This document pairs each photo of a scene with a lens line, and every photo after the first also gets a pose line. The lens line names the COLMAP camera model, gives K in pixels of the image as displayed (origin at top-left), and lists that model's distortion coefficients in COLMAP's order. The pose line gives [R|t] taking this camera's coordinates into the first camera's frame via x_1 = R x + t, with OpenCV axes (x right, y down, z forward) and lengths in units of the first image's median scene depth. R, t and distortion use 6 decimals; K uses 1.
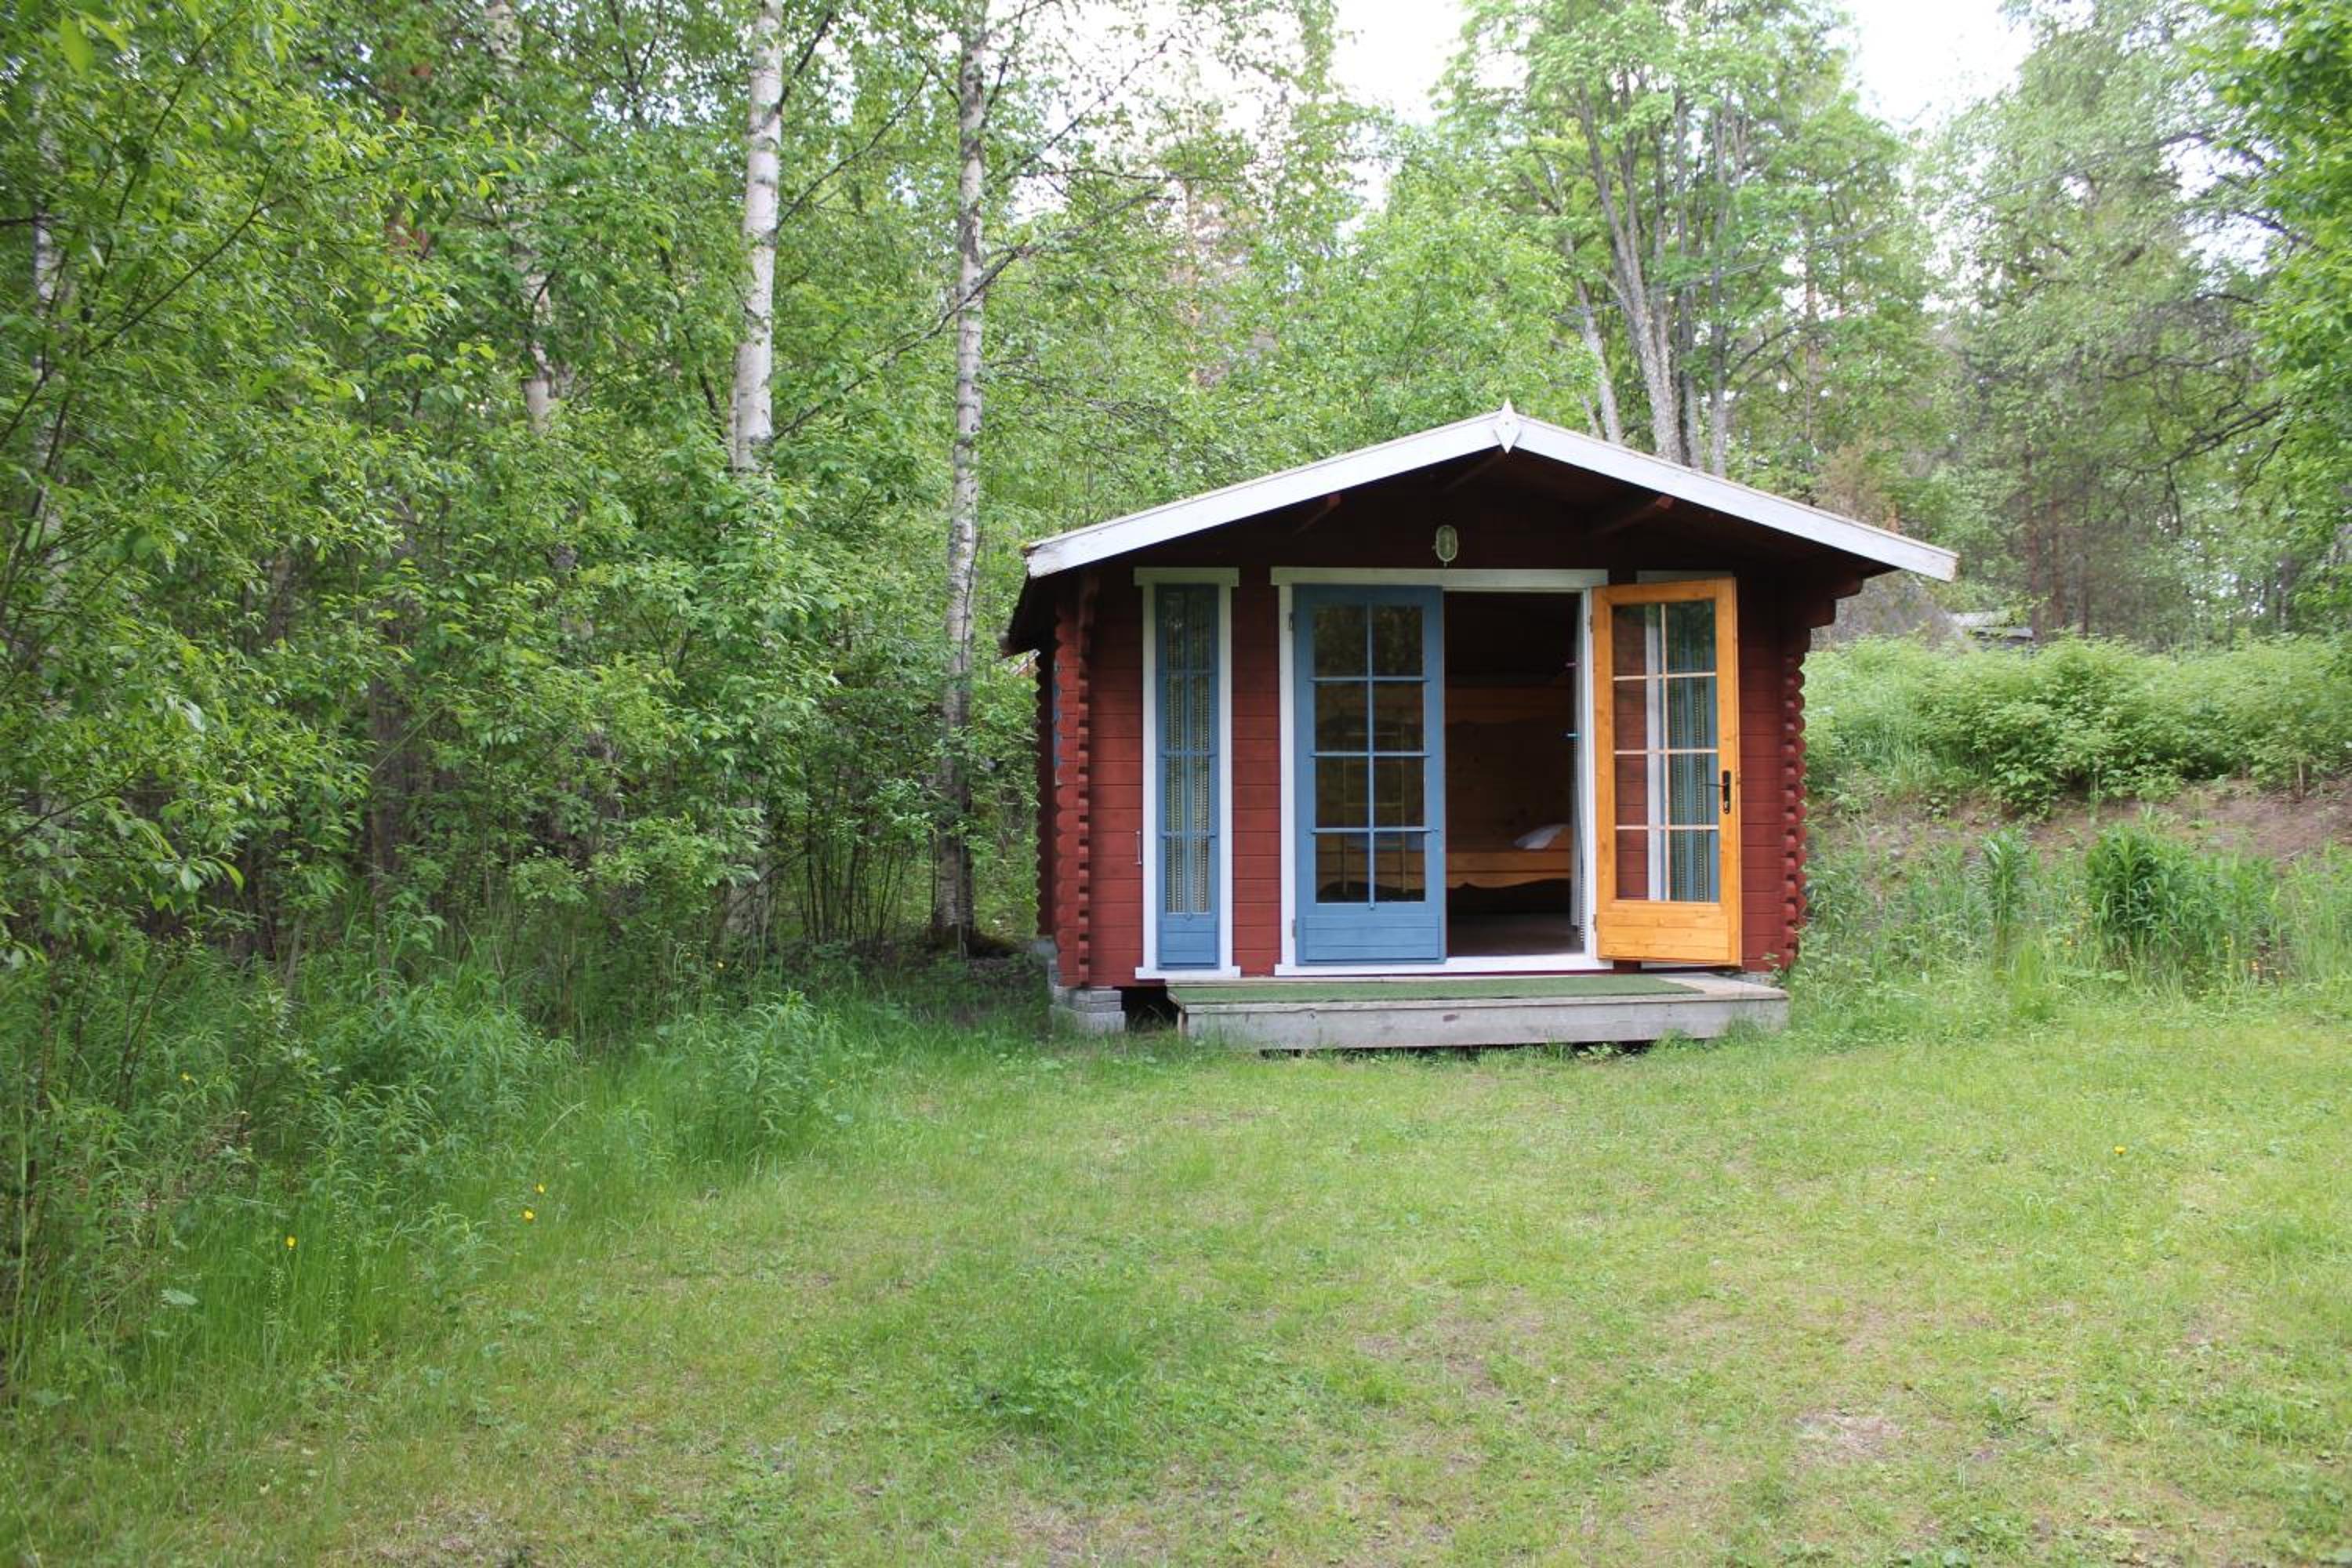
lens RADIAL K [[1941.7, 0, 1191.8], [0, 1941.7, 750.0], [0, 0, 1]] dist [-0.169066, 0.143740]
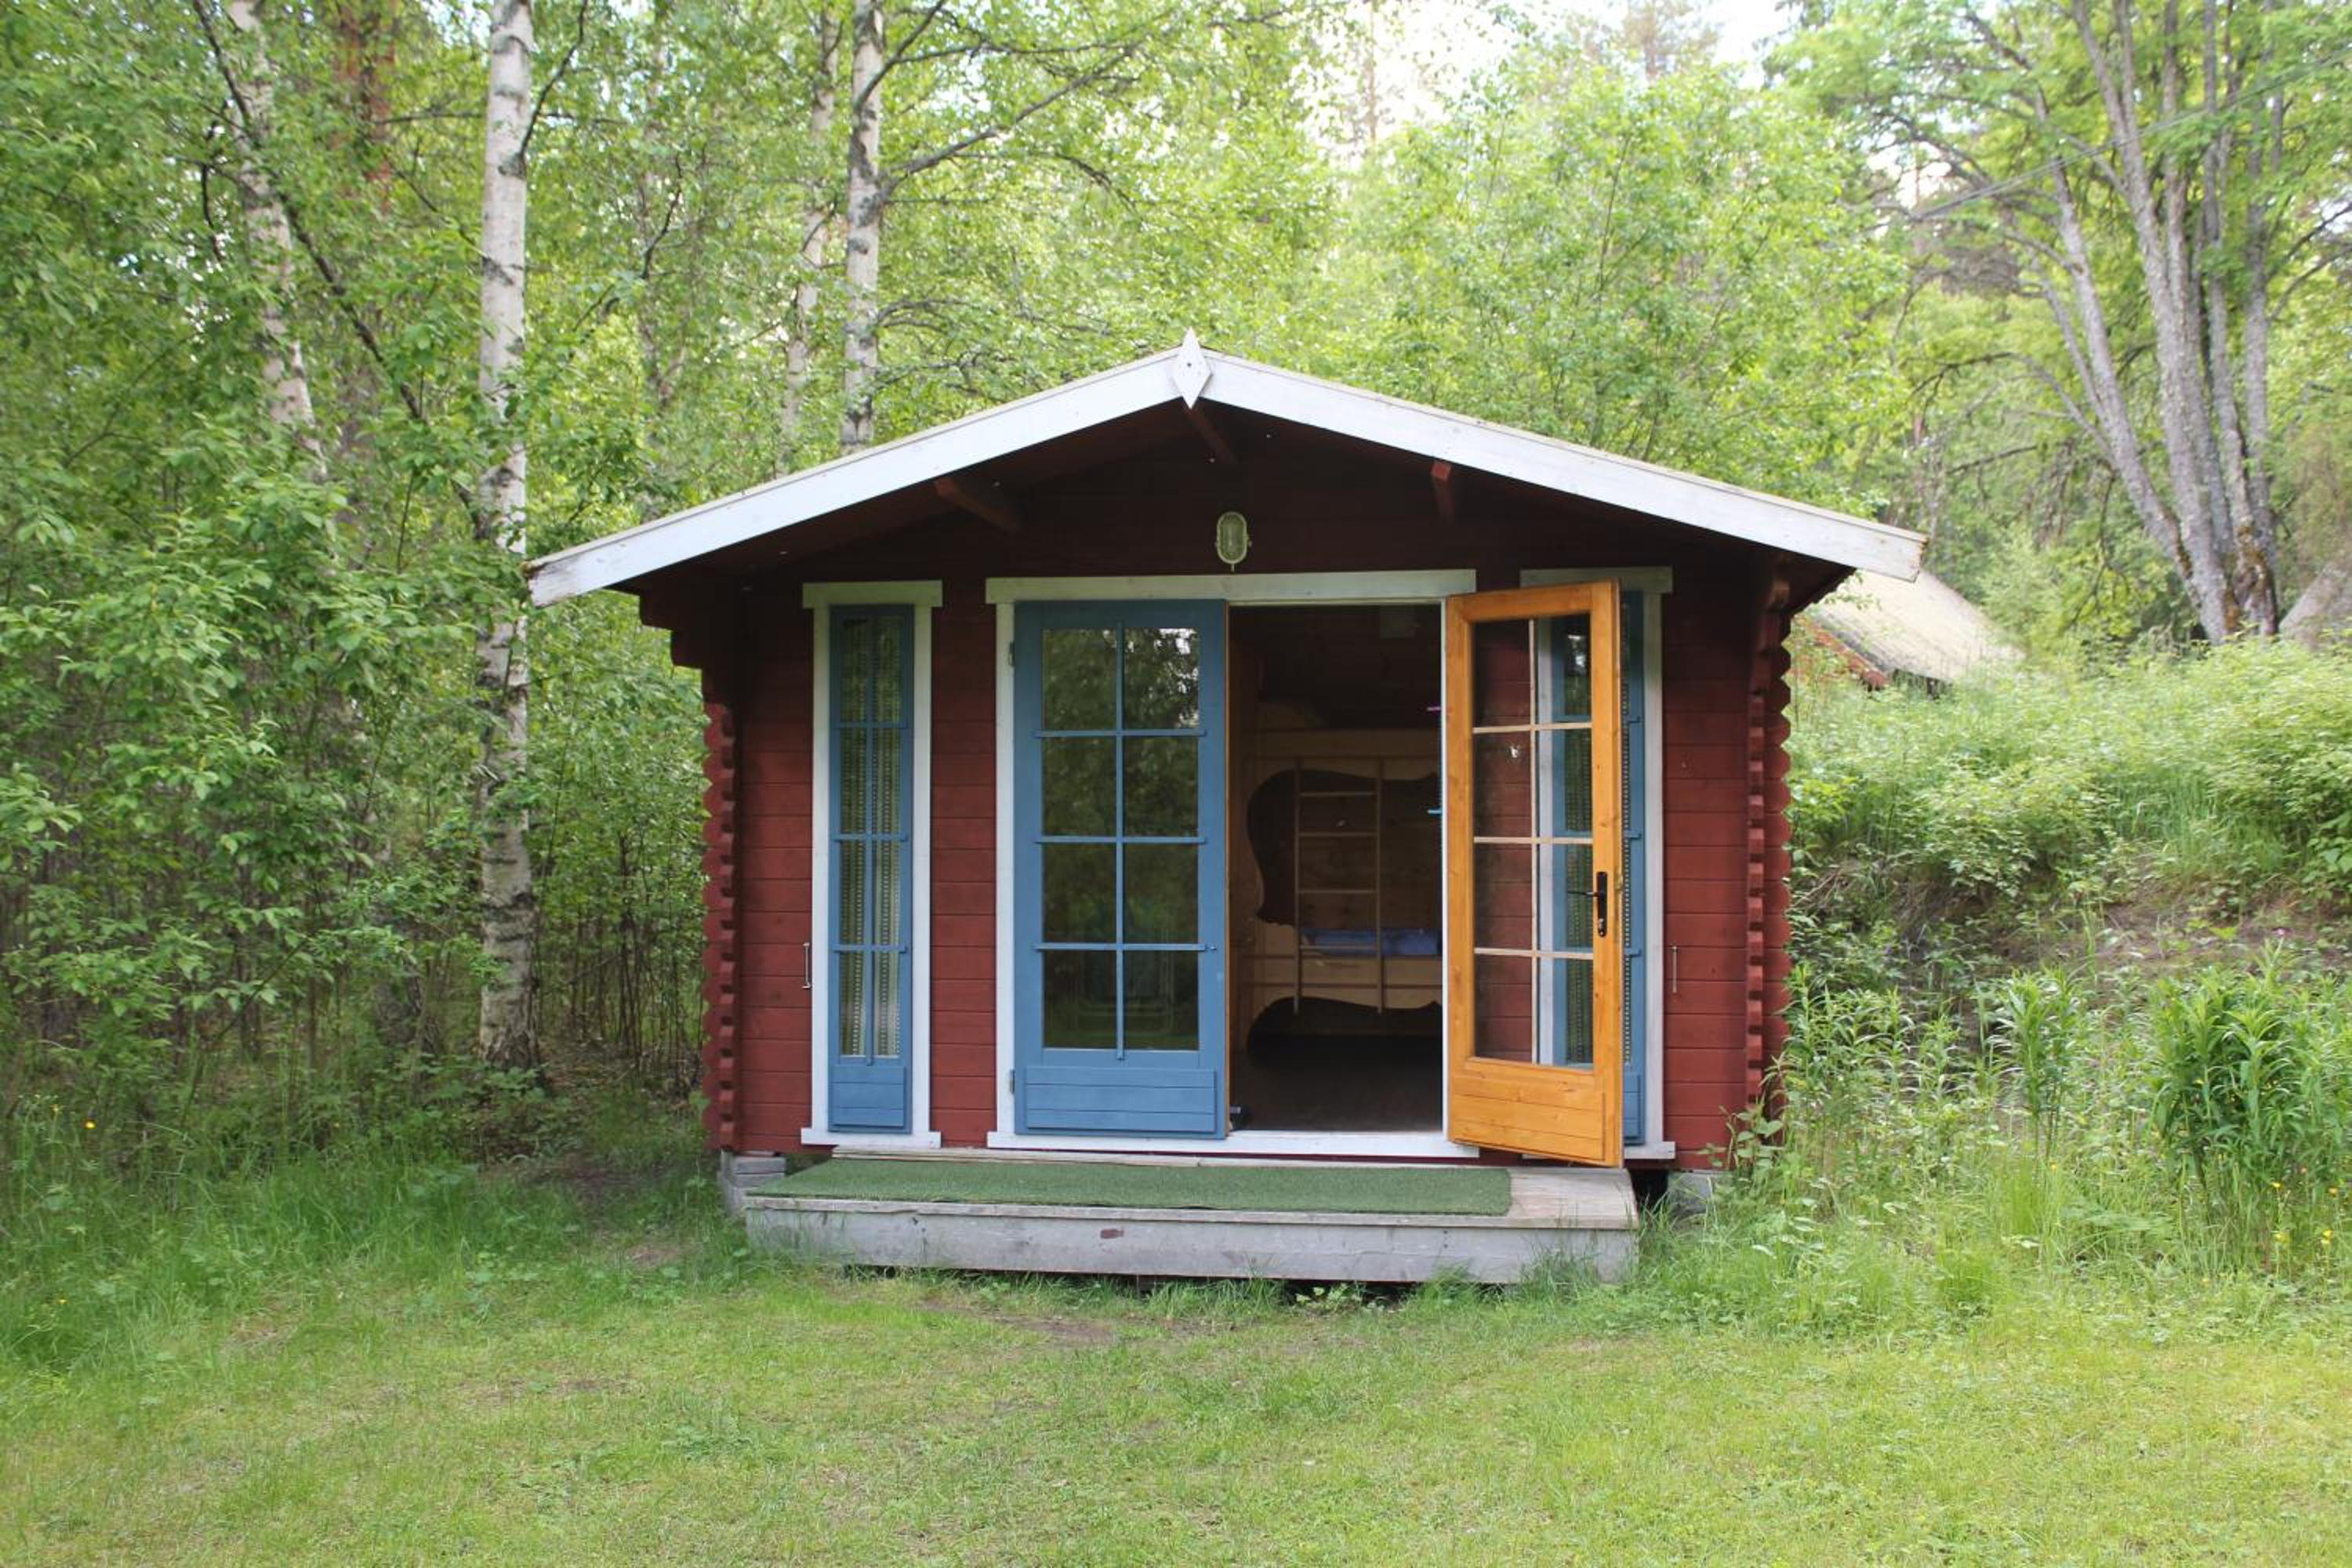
lens RADIAL K [[2319.6, 0, 1202.0], [0, 2319.6, 738.2], [0, 0, 1]] dist [-0.153925, 0.256687]
pose [[0.969164, -0.002773, -0.246399, 0.330006], [0.000204, 0.999945, -0.010451, -0.026096], [0.246415, 0.010078, 0.969112, 0.188788]]
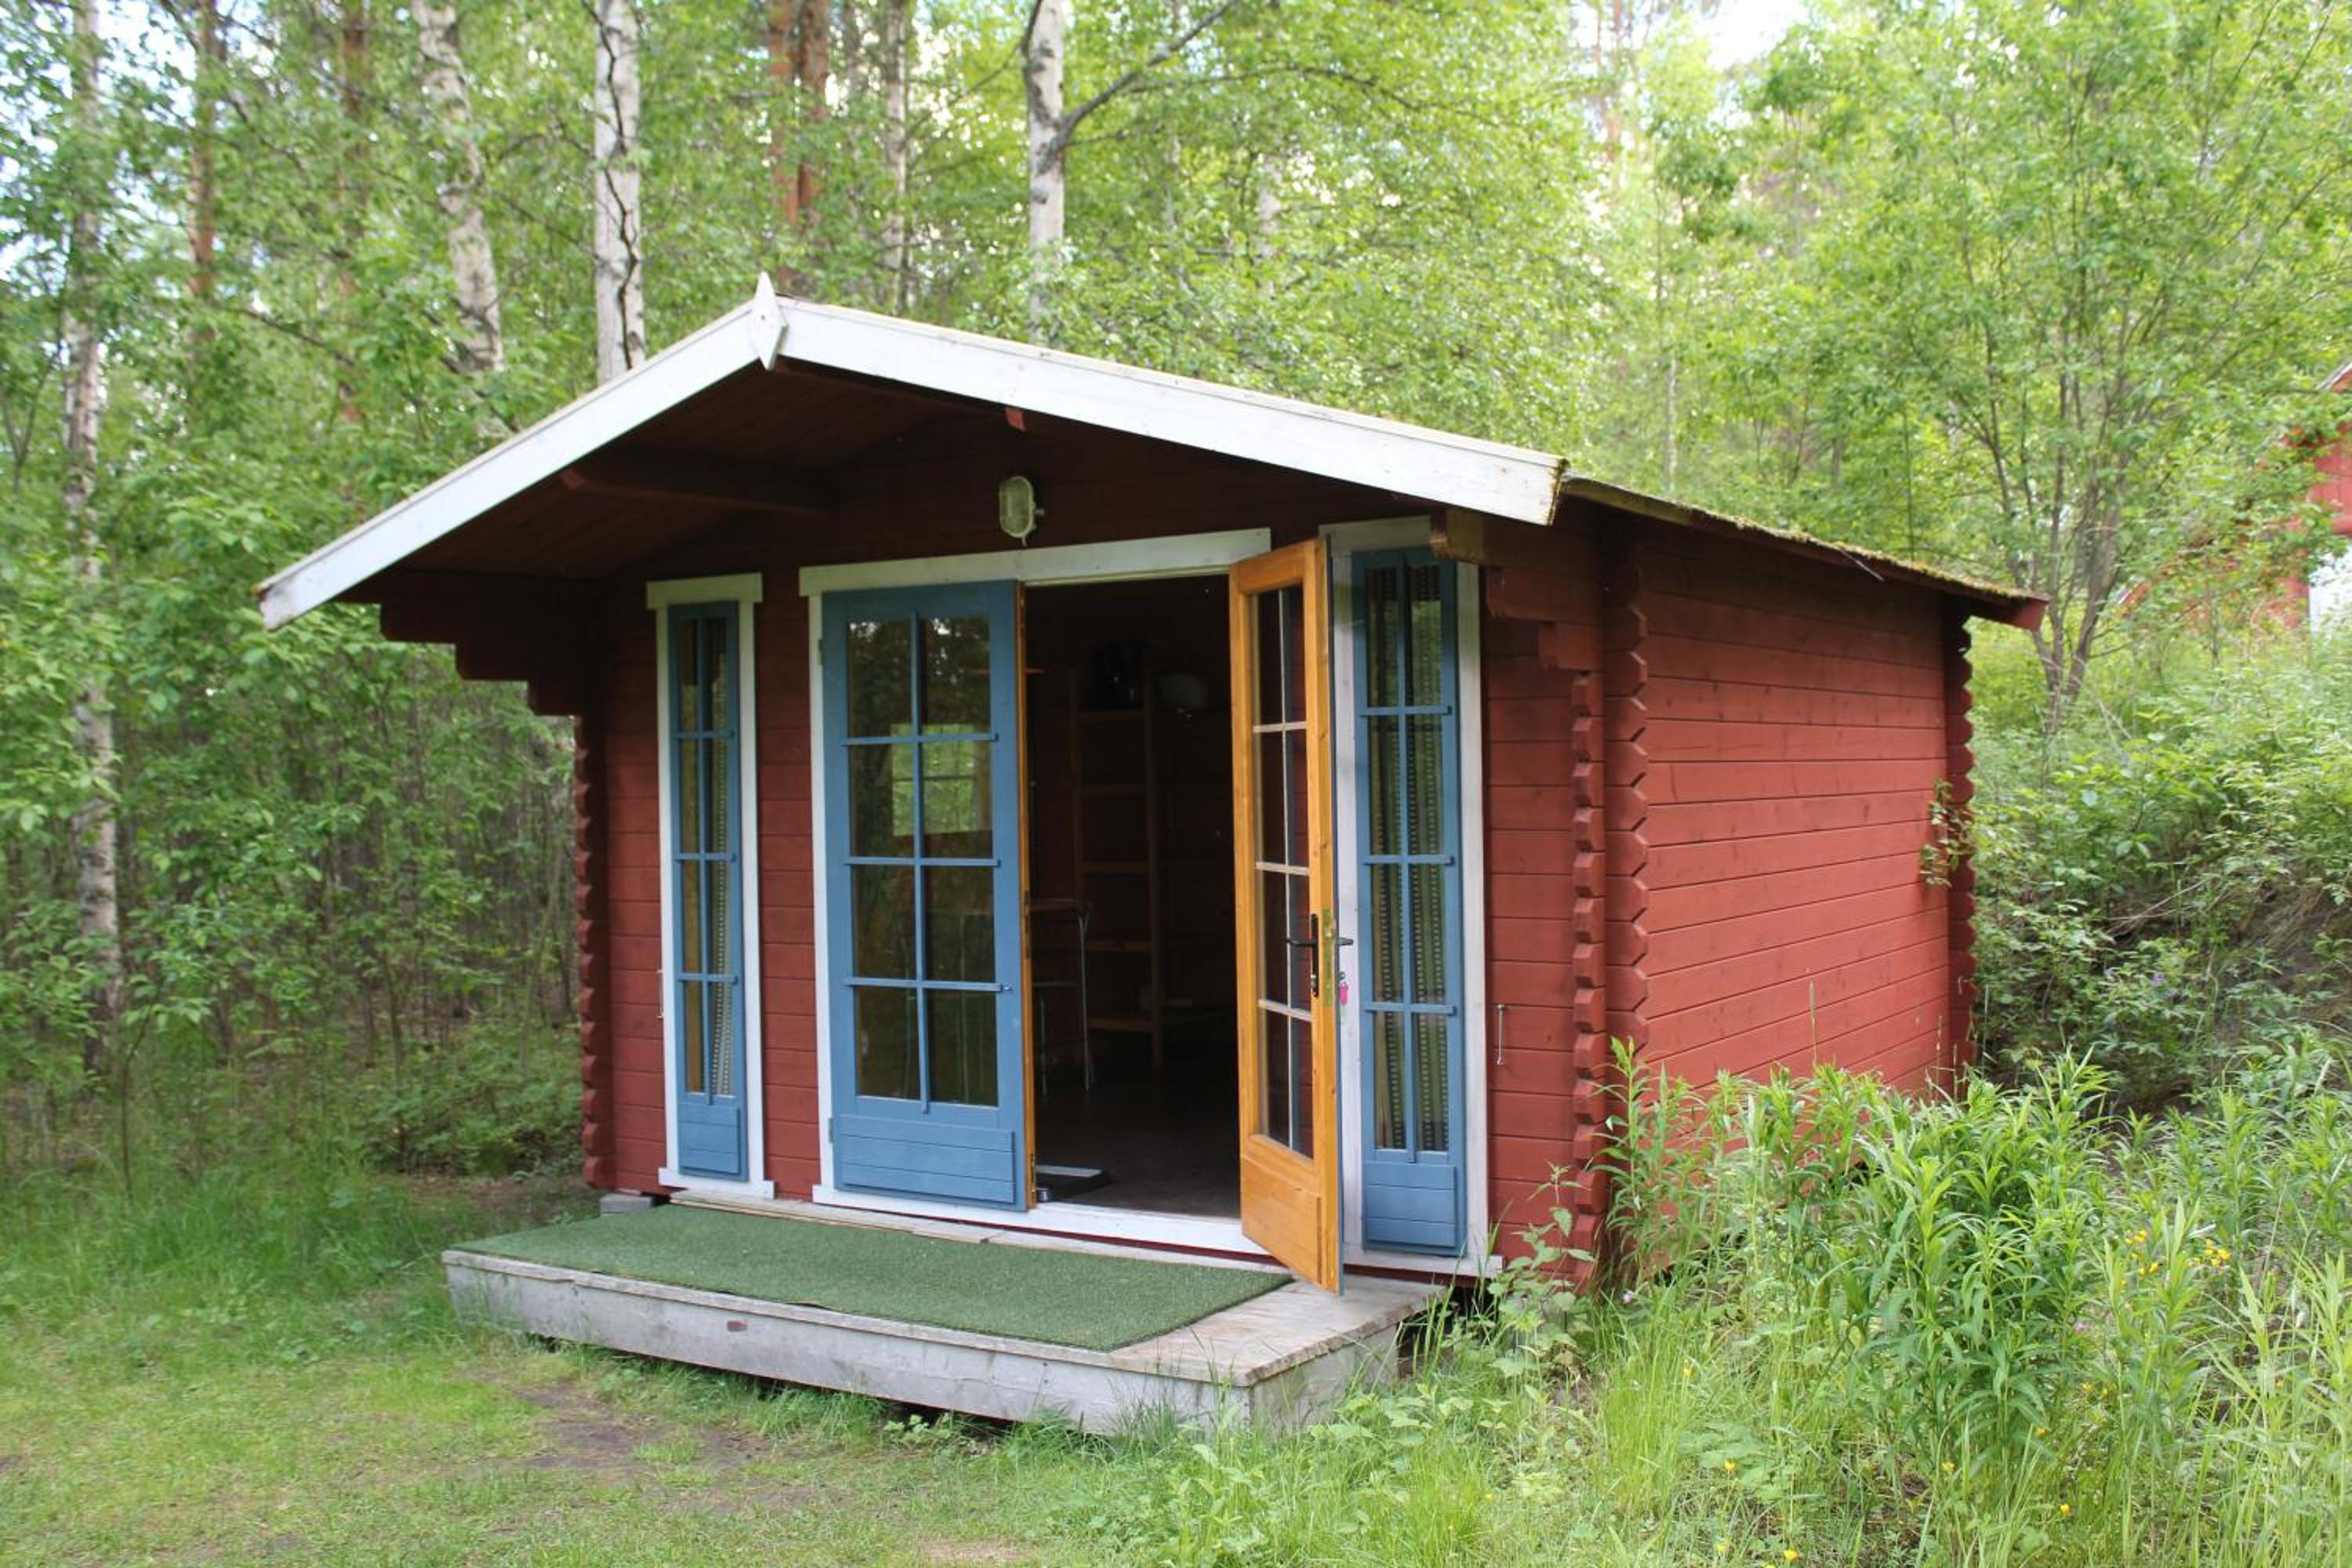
lens RADIAL K [[2319.6, 0, 1202.0], [0, 2319.6, 738.2], [0, 0, 1]] dist [-0.153925, 0.256687]
pose [[0.787320, -0.015846, -0.616340, 0.617630], [0.027703, 0.999569, 0.009688, -0.041727], [0.615921, -0.024702, 0.787420, 0.478562]]
